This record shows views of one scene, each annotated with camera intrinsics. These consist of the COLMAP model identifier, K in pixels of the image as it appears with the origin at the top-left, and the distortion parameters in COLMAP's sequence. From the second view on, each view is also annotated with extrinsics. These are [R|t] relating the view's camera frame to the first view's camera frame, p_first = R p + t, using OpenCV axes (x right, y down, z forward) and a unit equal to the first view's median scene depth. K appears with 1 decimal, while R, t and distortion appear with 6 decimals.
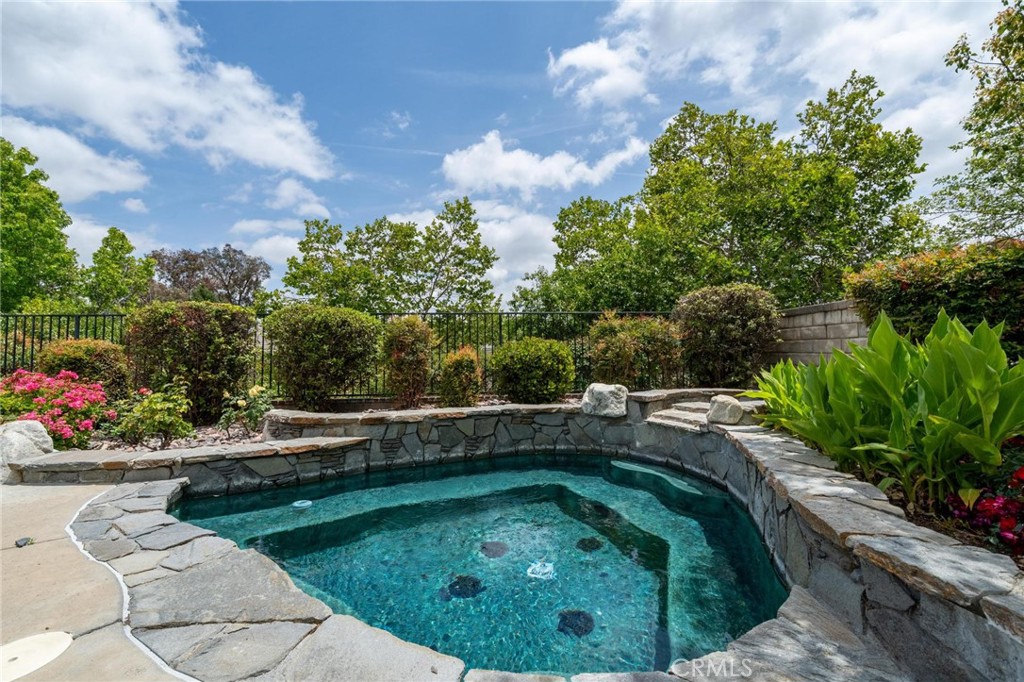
lens RADIAL K [[424.7, 0, 515.5], [0, 424.7, 343.1], [0, 0, 1]] dist [-0.003221, -0.000251]
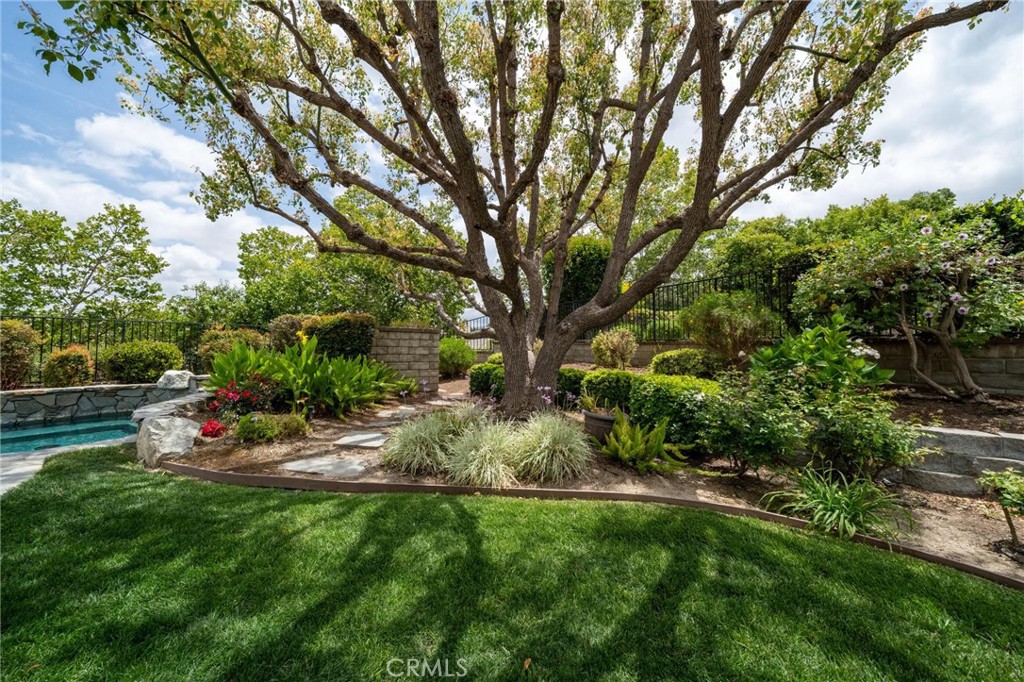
lens RADIAL K [[347.1, 0, 504.5], [0, 347.1, 342.3], [0, 0, 1]] dist [-0.002290, -0.000349]
pose [[0.808581, 0.029524, 0.587643, 0.350047], [-0.033635, 0.999426, -0.003932, -0.044253], [-0.587422, -0.016586, 0.809111, -0.703267]]
